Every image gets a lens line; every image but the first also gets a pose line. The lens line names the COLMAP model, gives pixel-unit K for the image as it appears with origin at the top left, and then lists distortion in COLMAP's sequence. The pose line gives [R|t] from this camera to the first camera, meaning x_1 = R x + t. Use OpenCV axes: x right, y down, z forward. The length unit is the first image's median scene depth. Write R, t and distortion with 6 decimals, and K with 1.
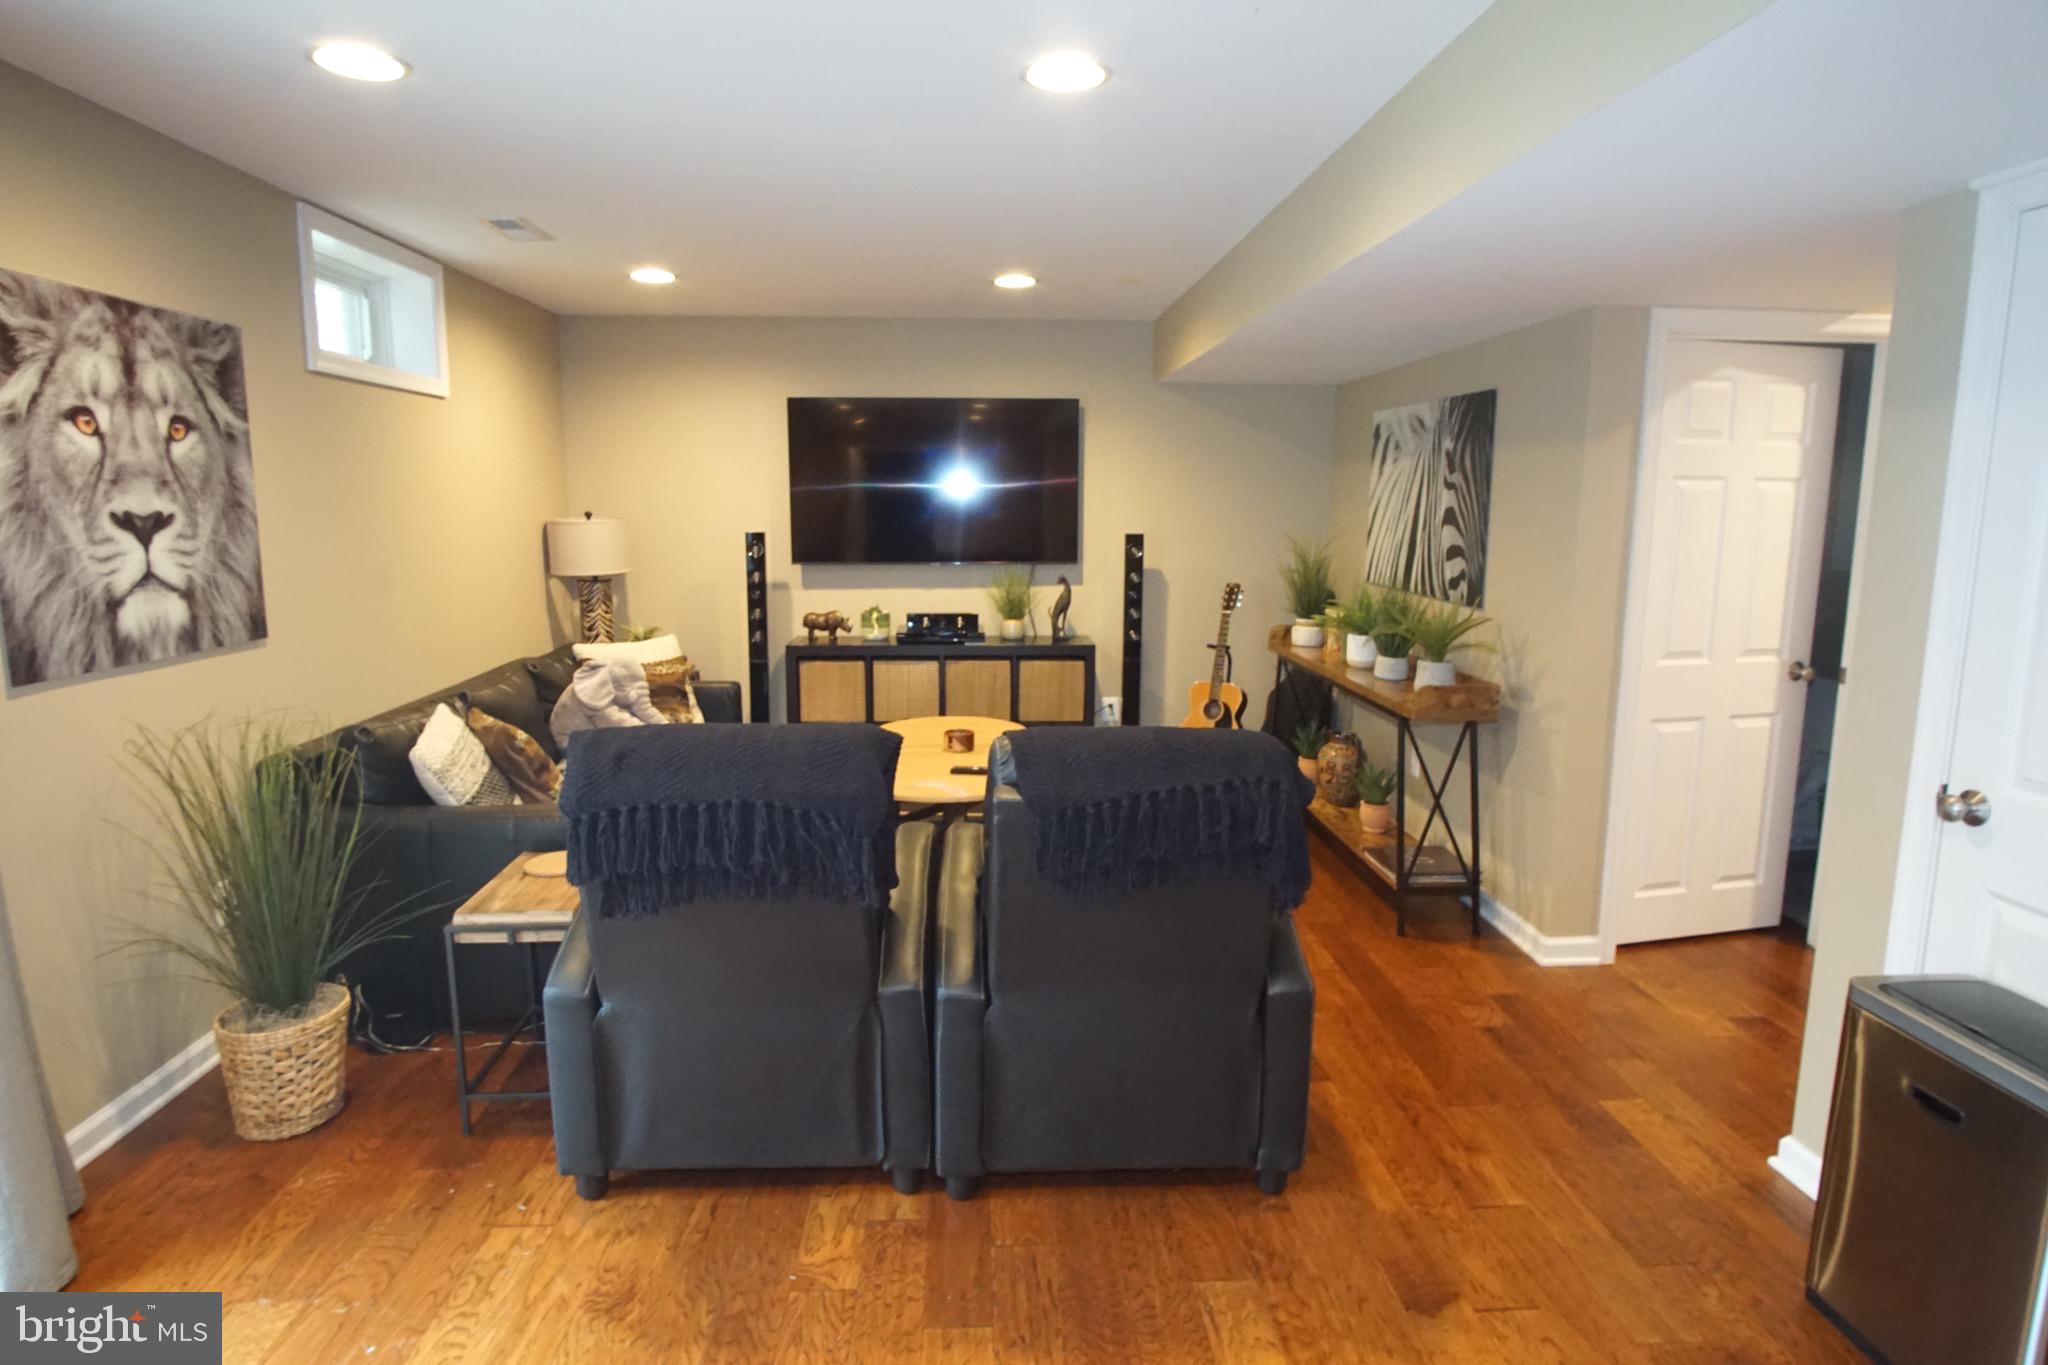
lens RADIAL K [[1105.4, 0, 1025.1], [0, 1105.4, 666.9], [0, 0, 1]] dist [-0.033647, 0.008243]
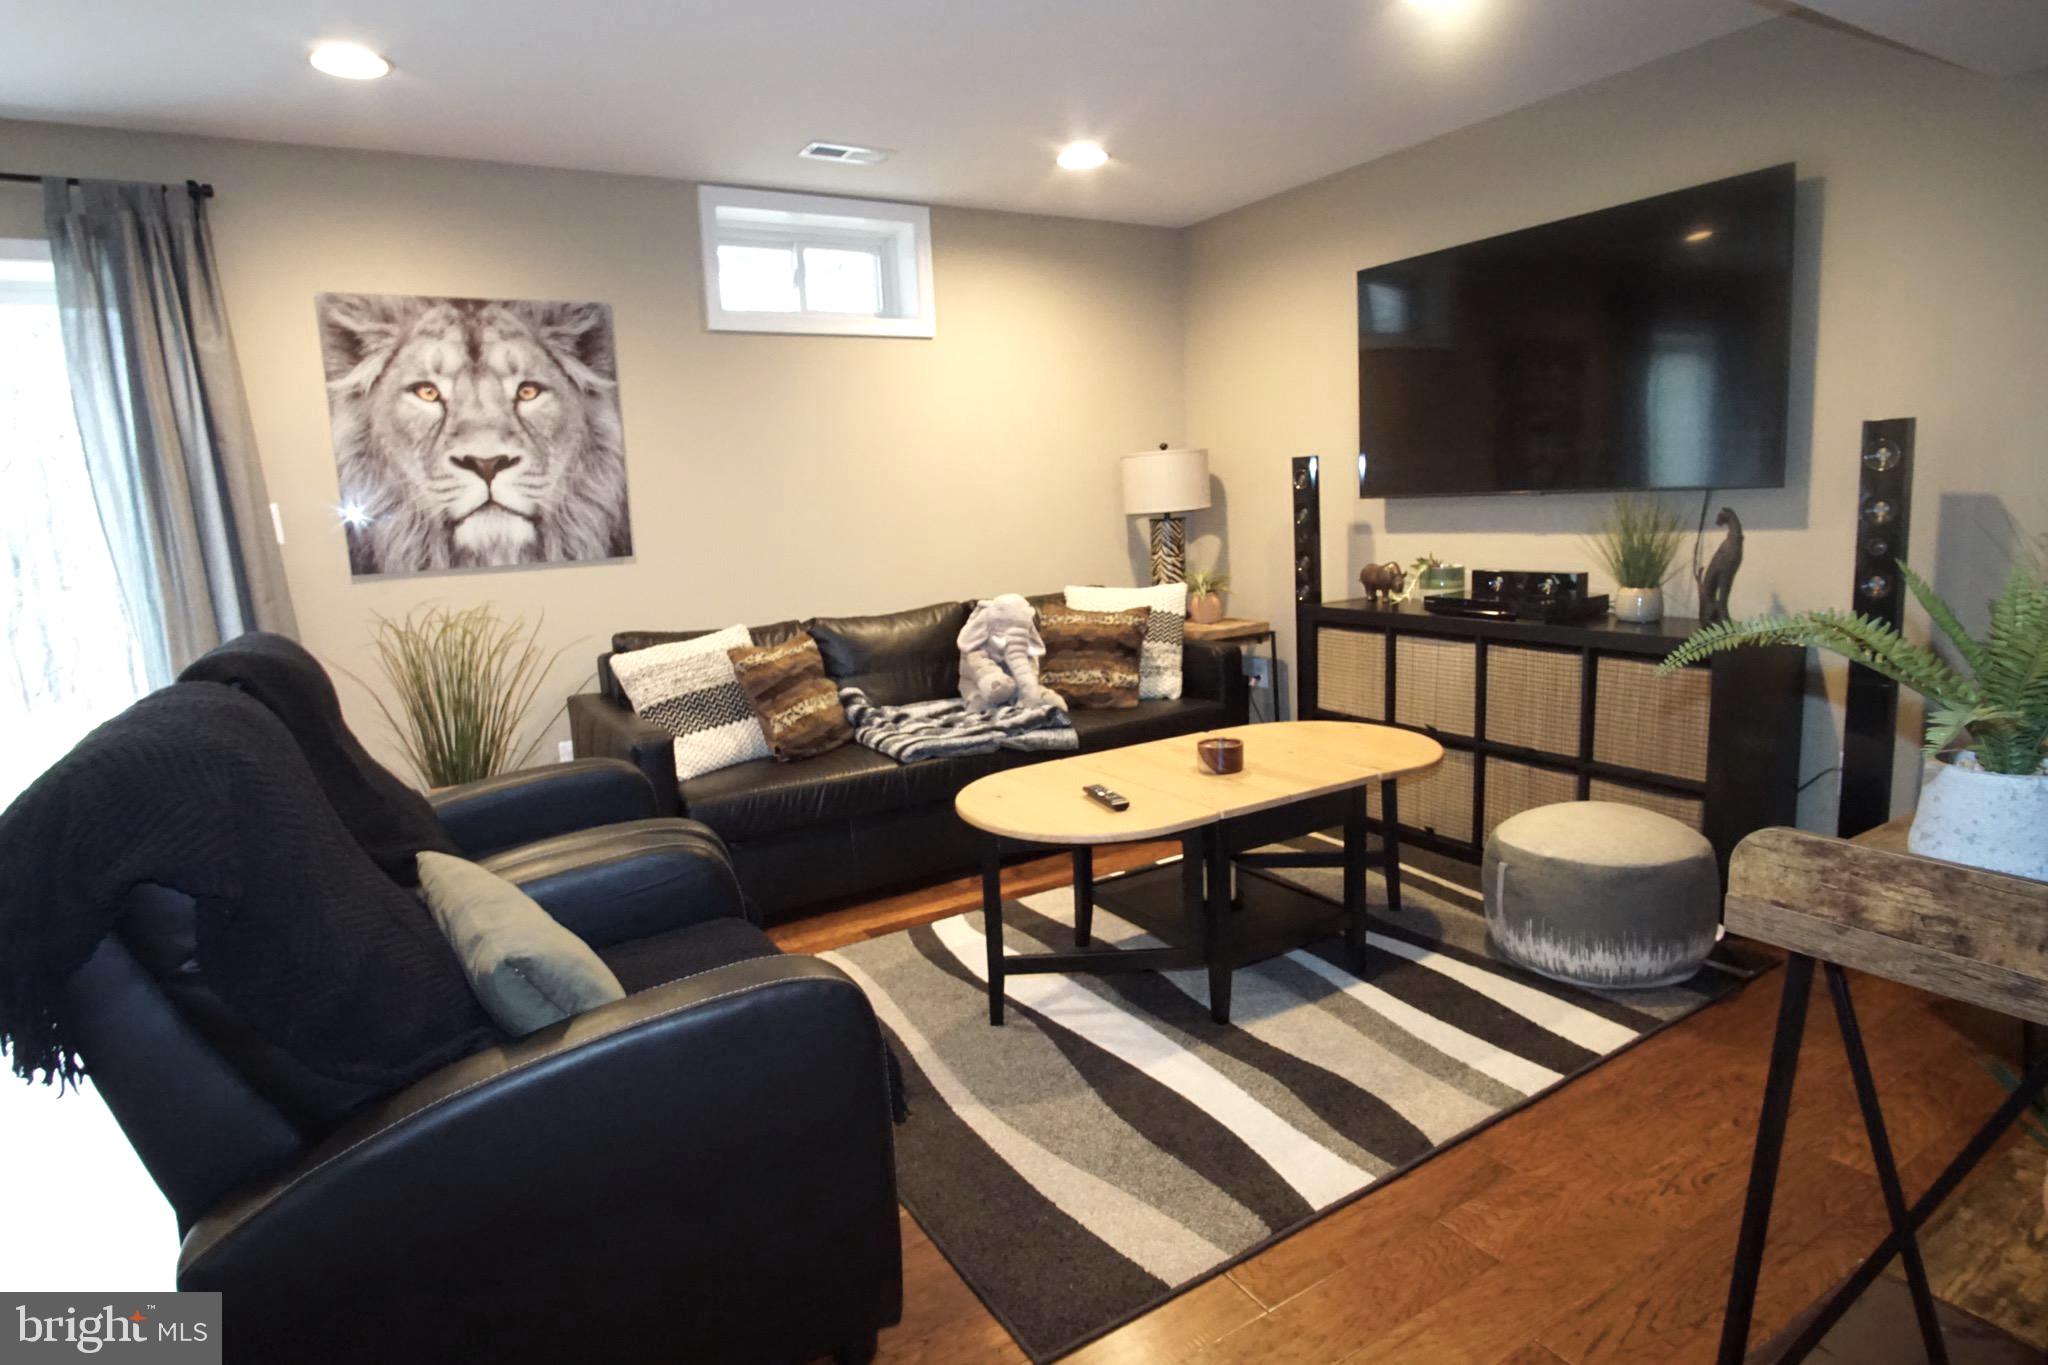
lens RADIAL K [[1105.4, 0, 1018.8], [0, 1105.4, 664.0], [0, 0, 1]] dist [-0.033647, 0.008243]
pose [[0.467025, 0.108053, -0.877617, 0.679816], [-0.080844, 0.993567, 0.079308, -0.043795], [0.880541, 0.033911, 0.472756, 0.887759]]
